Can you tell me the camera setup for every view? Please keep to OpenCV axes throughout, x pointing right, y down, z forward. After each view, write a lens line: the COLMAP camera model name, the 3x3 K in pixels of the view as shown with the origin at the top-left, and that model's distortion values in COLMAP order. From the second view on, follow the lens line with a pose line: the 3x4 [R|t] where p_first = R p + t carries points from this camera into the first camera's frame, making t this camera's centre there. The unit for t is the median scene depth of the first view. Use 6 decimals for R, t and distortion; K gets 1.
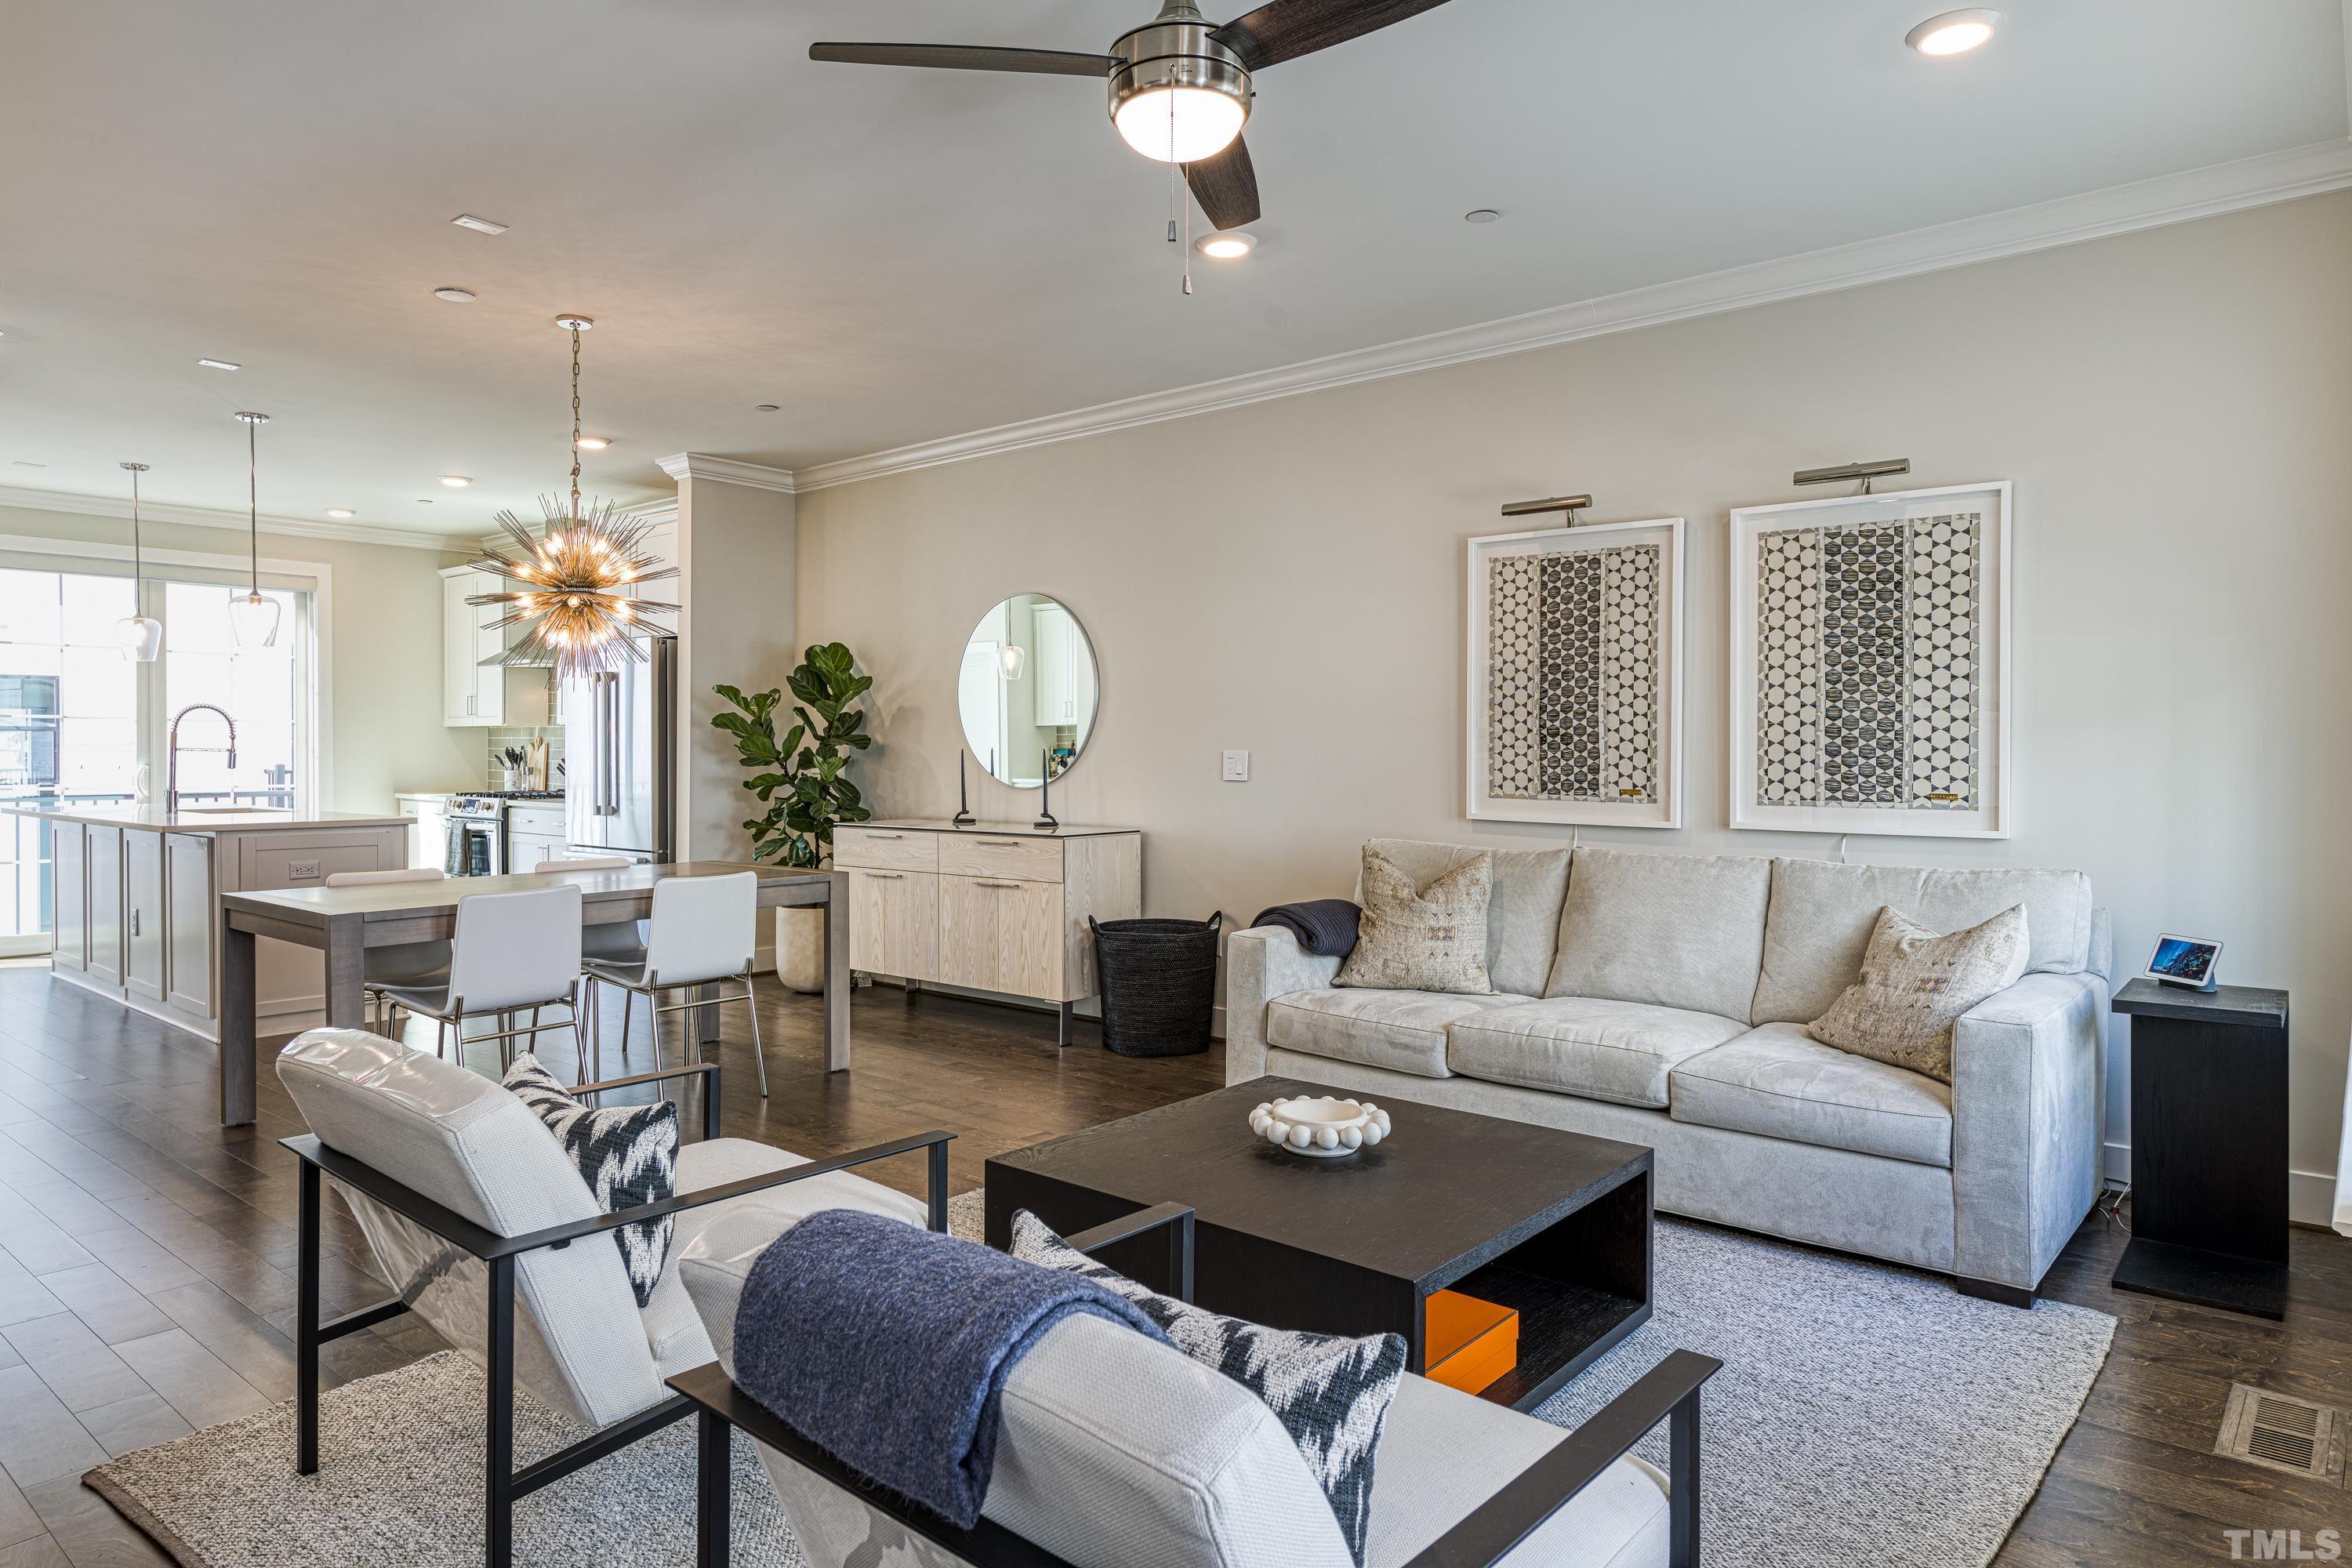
lens RADIAL K [[1405.3, 0, 1138.2], [0, 1405.3, 757.5], [0, 0, 1]] dist [0.000263, -0.000090]
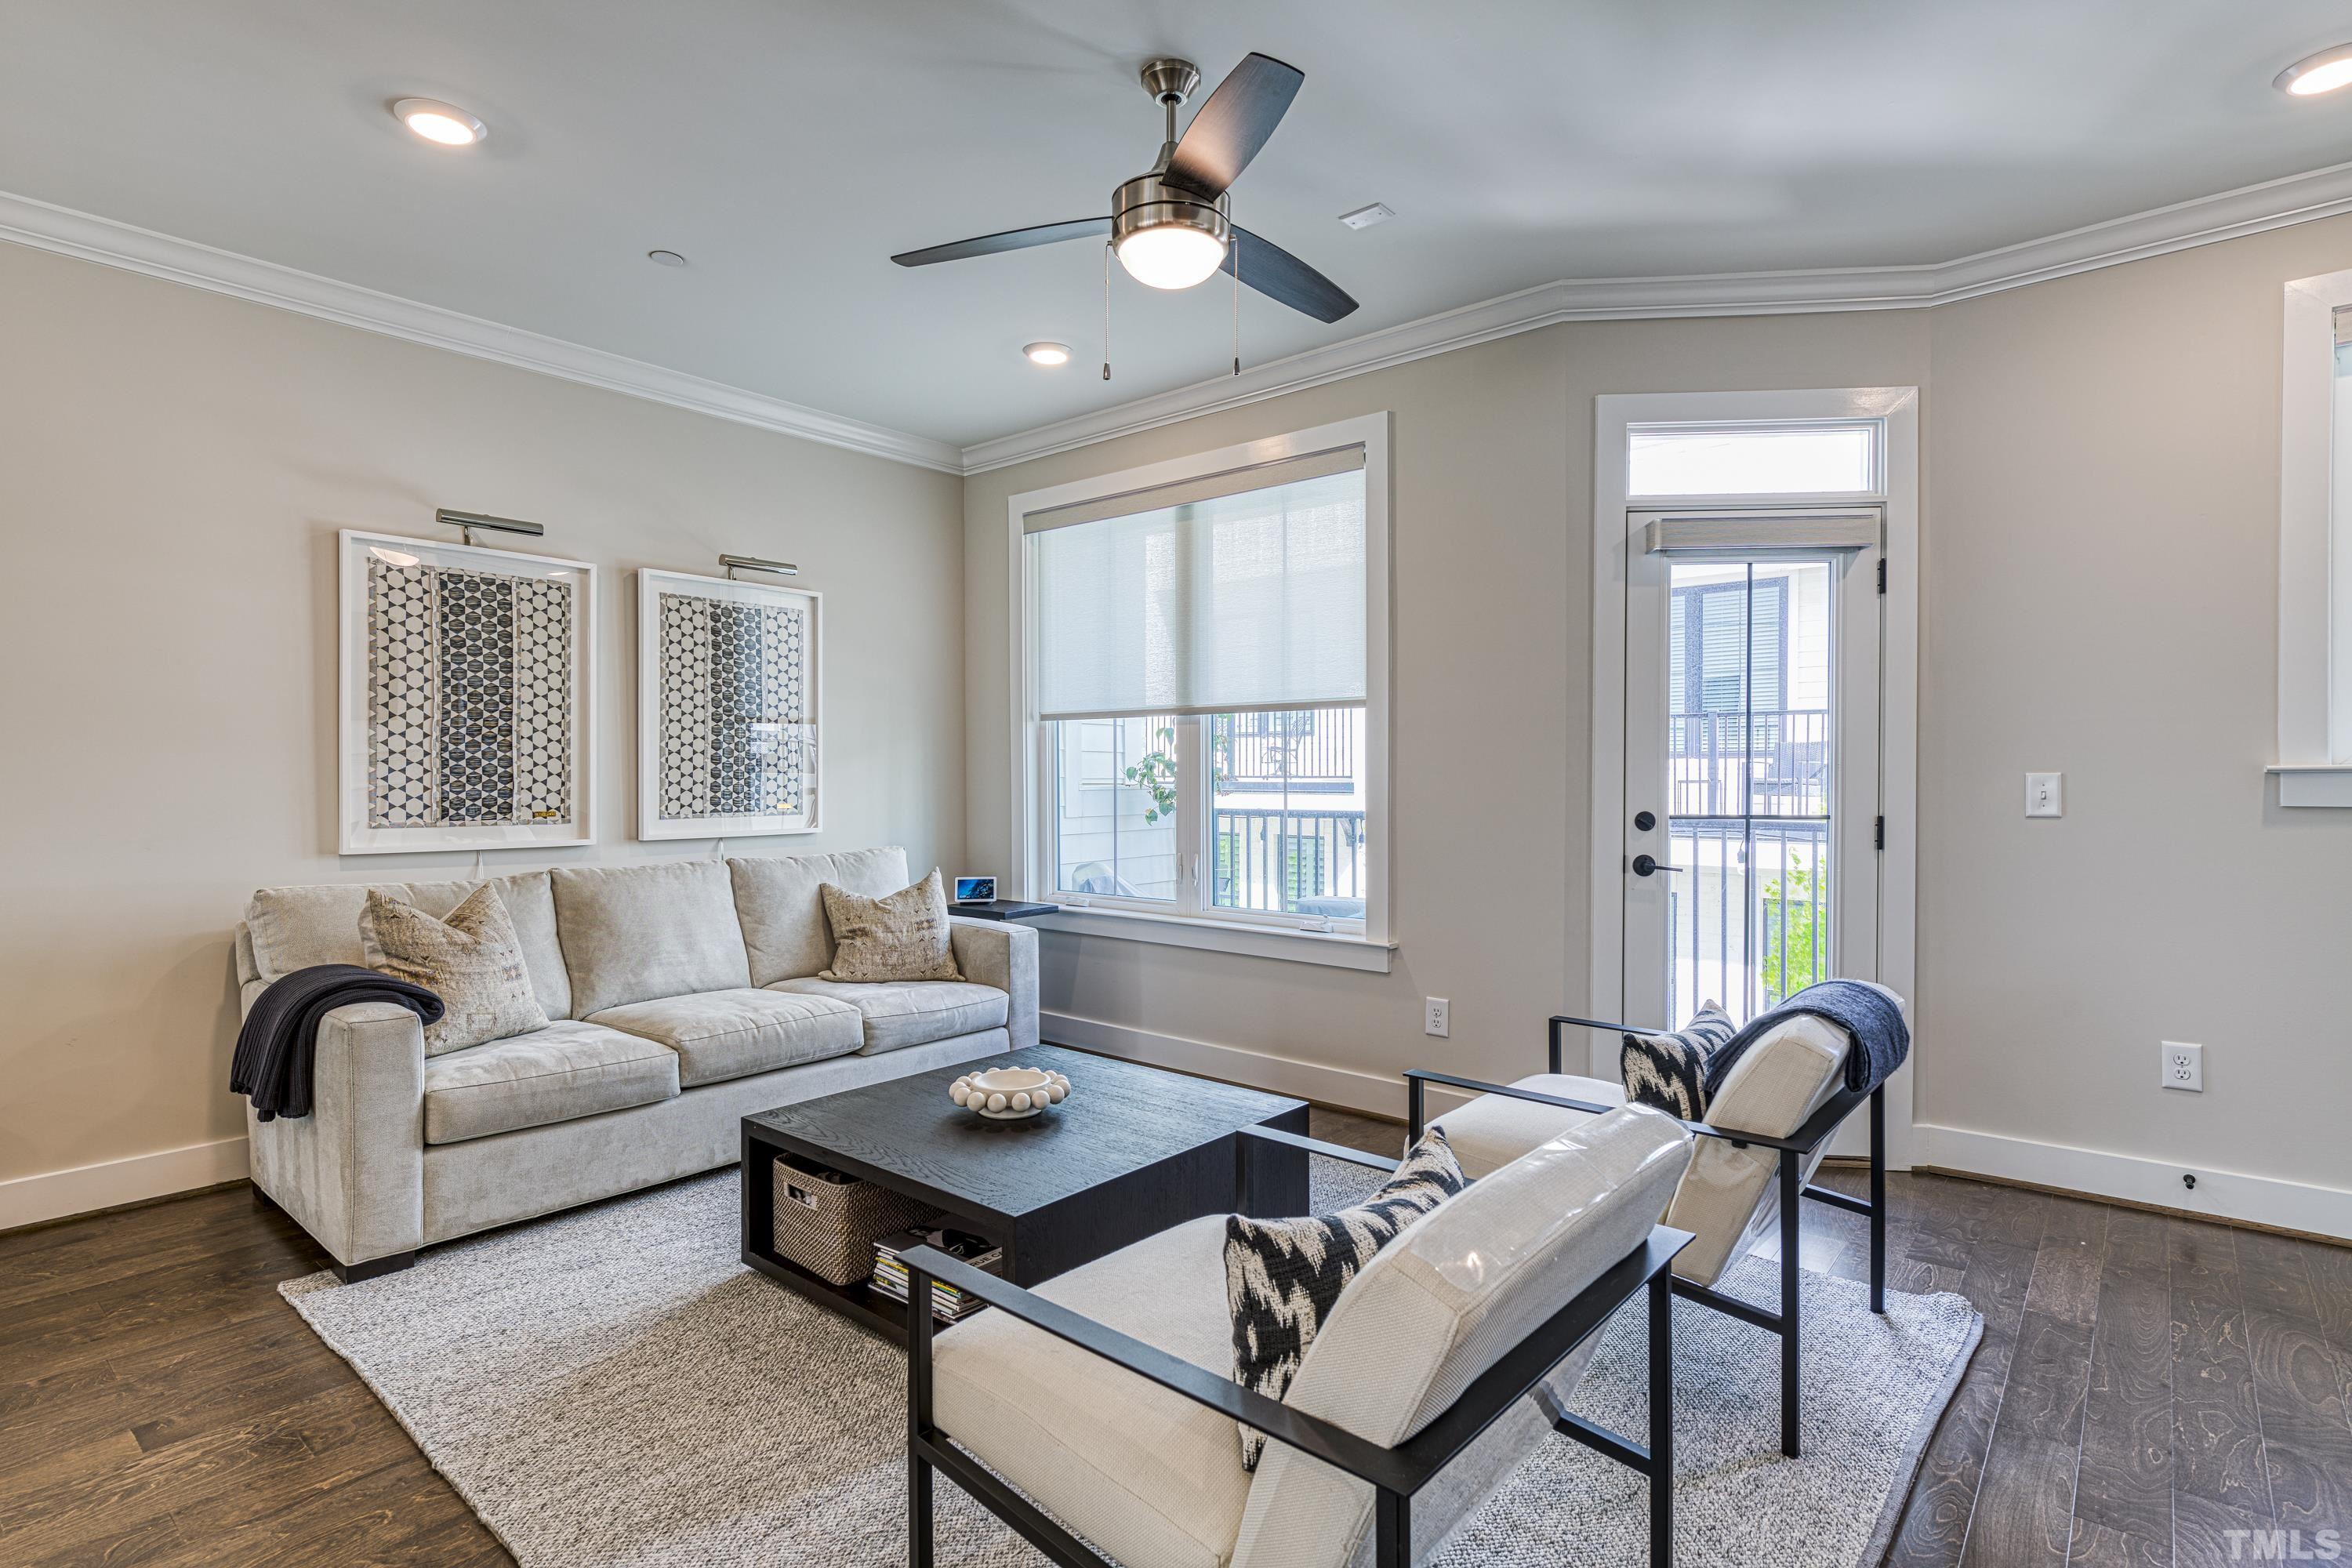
lens RADIAL K [[1153.6, 0, 1182.3], [0, 1153.6, 788.3], [0, 0, 1]] dist [0.003177, 0.000174]
pose [[-0.008732, -0.018117, 0.999798, -0.489901], [0.004996, 0.999823, 0.018162, -0.007582], [-0.999949, 0.005154, -0.008640, 0.502713]]
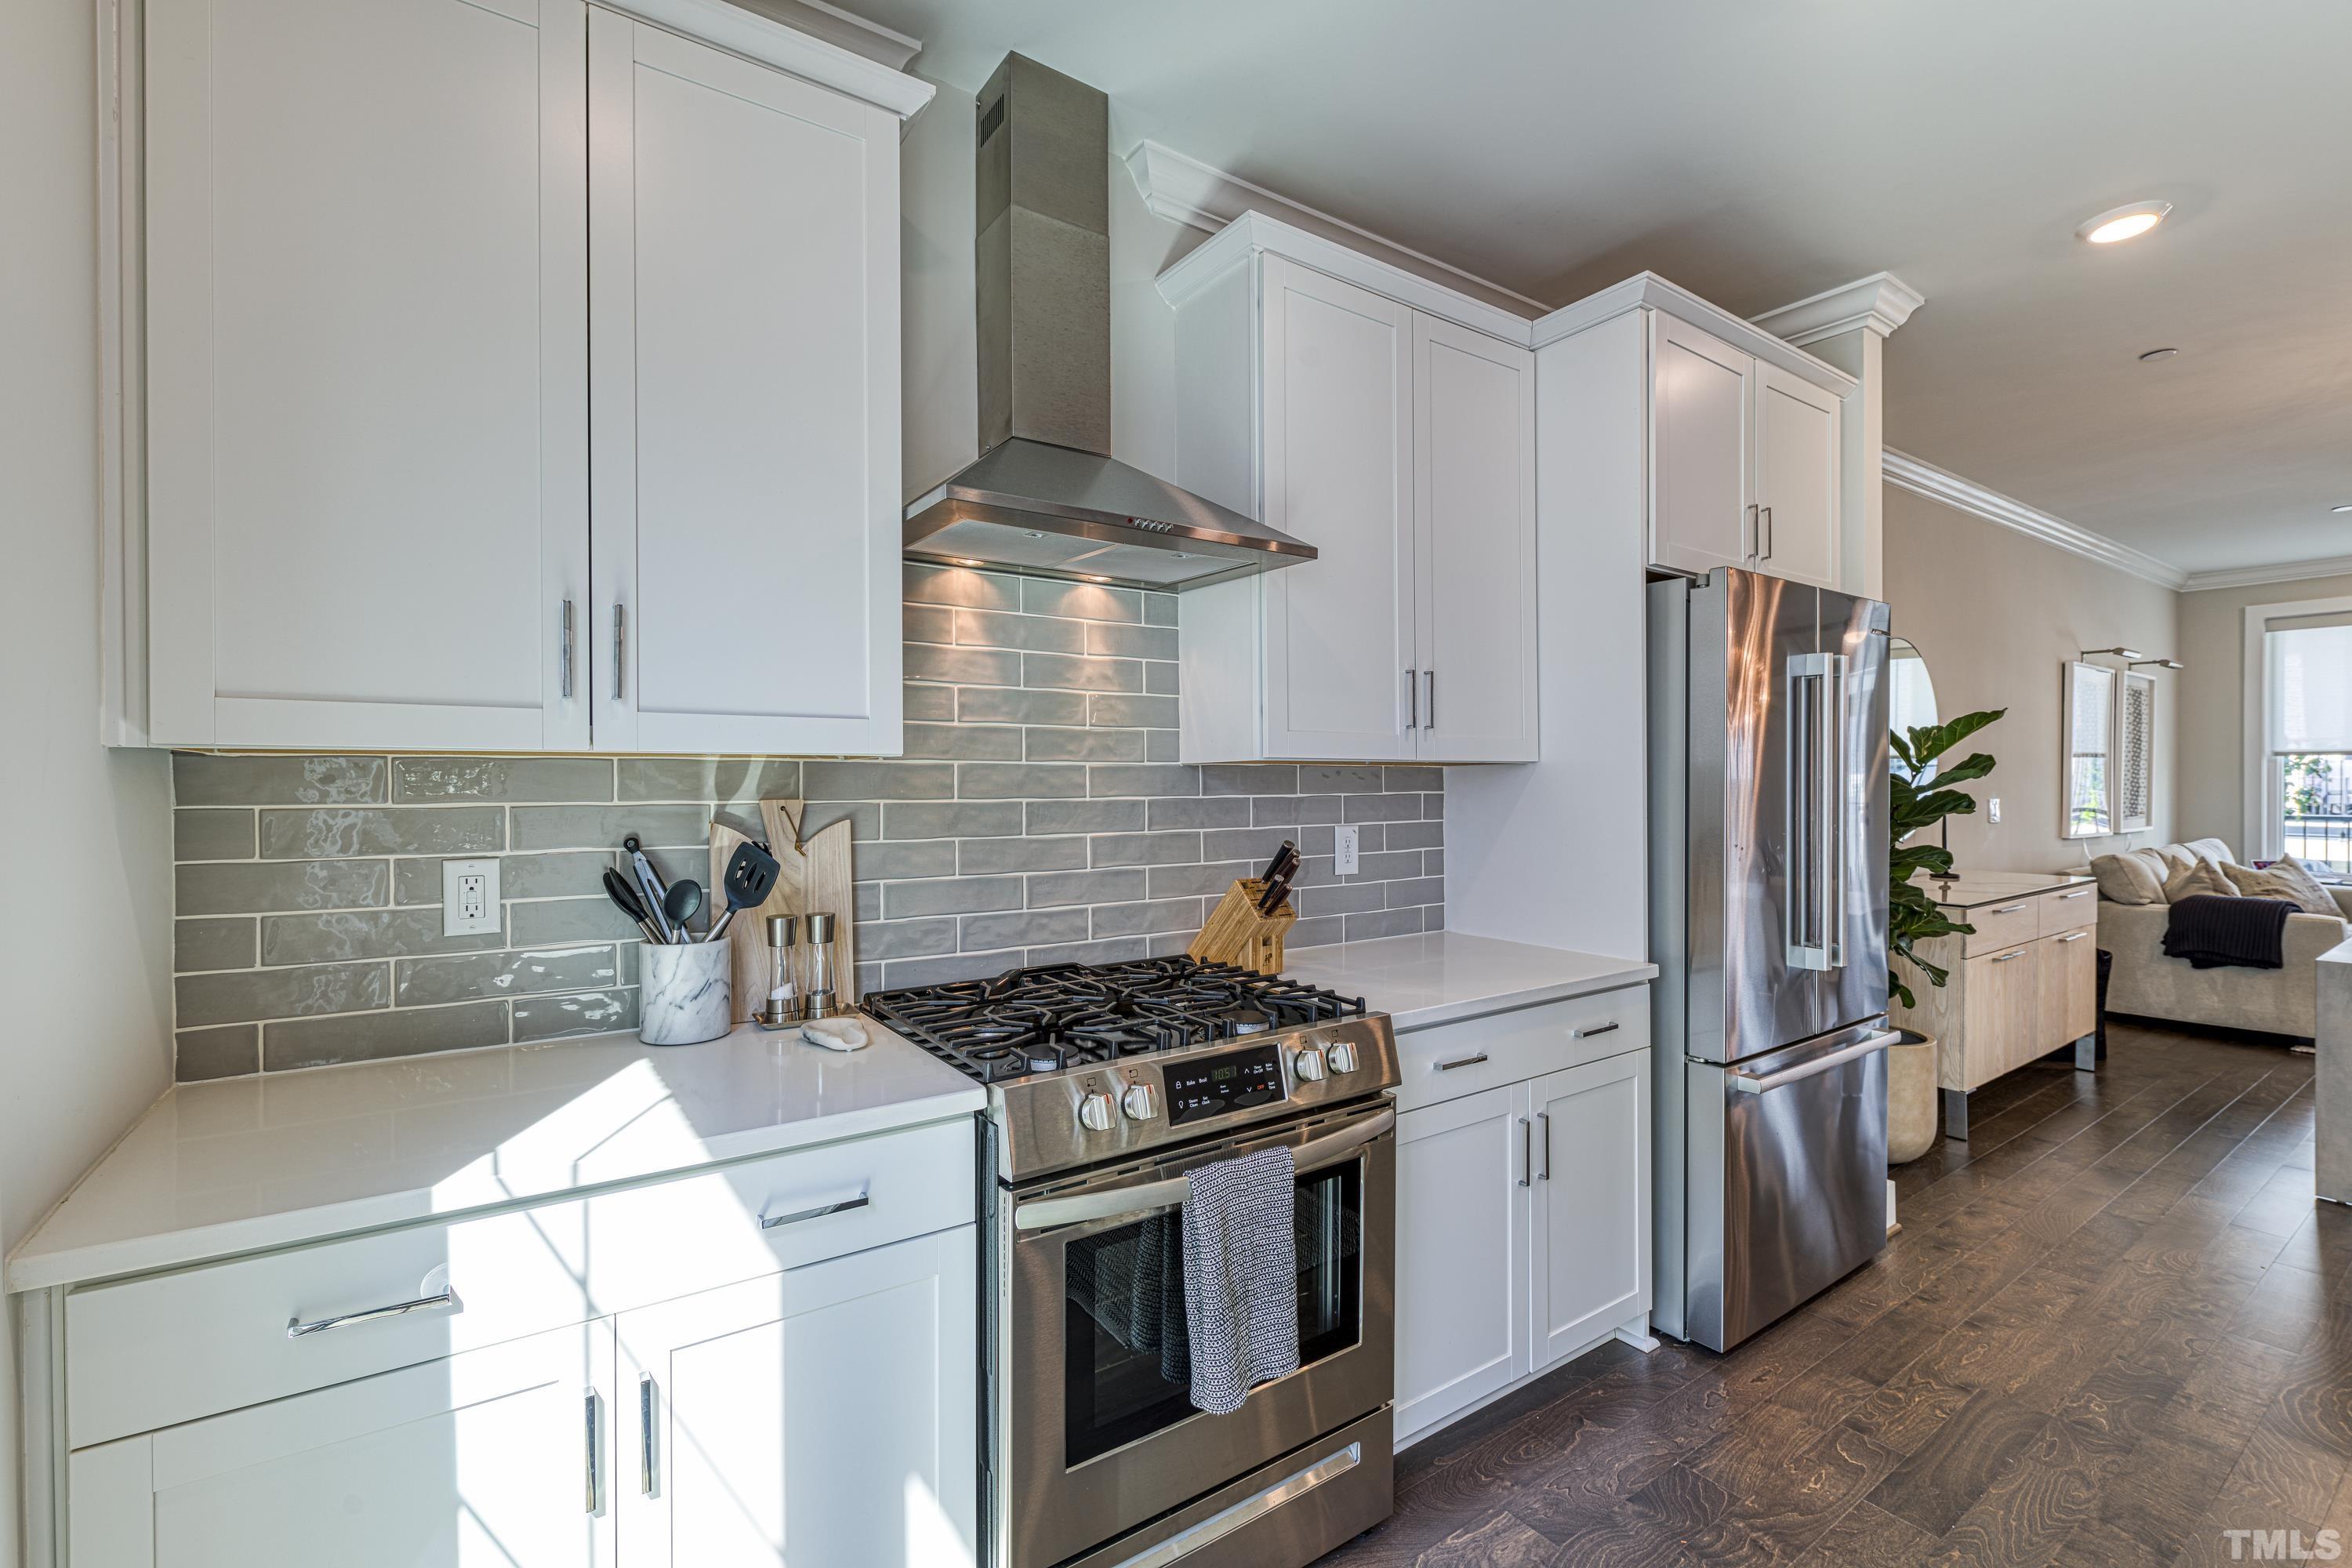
lens RADIAL K [[1028.8, 0, 1174.1], [0, 1028.8, 795.5], [0, 0, 1]] dist [0.000742, -0.000157]
pose [[0.249890, -0.018062, 0.968106, -1.170196], [0.009666, 0.999823, 0.016159, -0.034646], [-0.968226, 0.005320, 0.250020, 1.727574]]
